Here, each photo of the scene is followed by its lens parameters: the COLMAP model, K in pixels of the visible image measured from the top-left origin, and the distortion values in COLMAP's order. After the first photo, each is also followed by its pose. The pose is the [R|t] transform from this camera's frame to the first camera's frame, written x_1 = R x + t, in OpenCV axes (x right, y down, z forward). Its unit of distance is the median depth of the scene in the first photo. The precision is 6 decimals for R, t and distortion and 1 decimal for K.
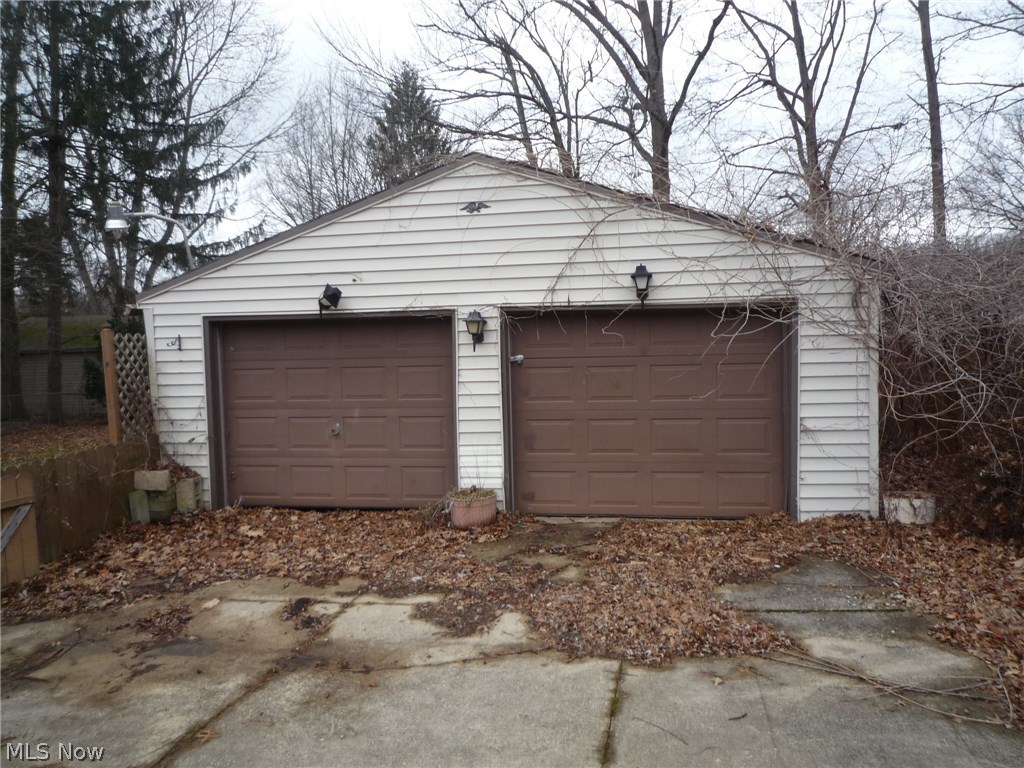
lens RADIAL K [[769.7, 0, 512.1], [0, 769.7, 384.2], [0, 0, 1]] dist [-0.029149, -0.016812]
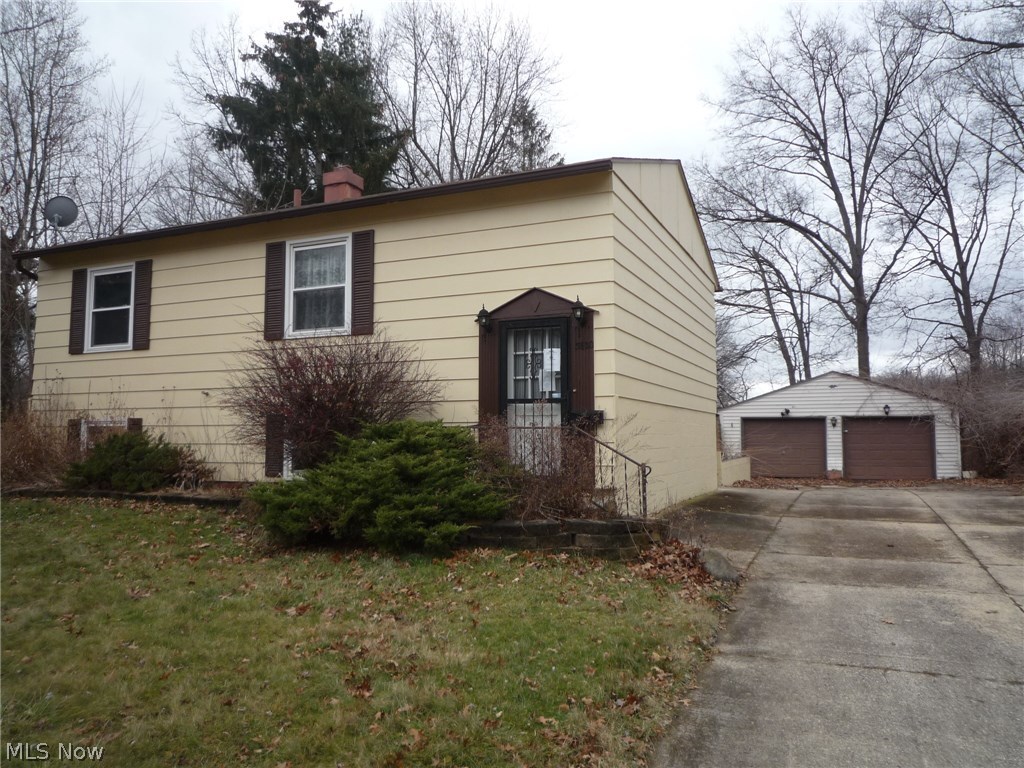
lens RADIAL K [[769.7, 0, 511.8], [0, 769.7, 382.0], [0, 0, 1]] dist [-0.029149, -0.016812]
pose [[0.979532, 0.011491, -0.200959, -0.722359], [-0.039028, 0.990265, -0.133610, 0.245056], [0.197467, 0.138718, 0.970445, -2.443852]]
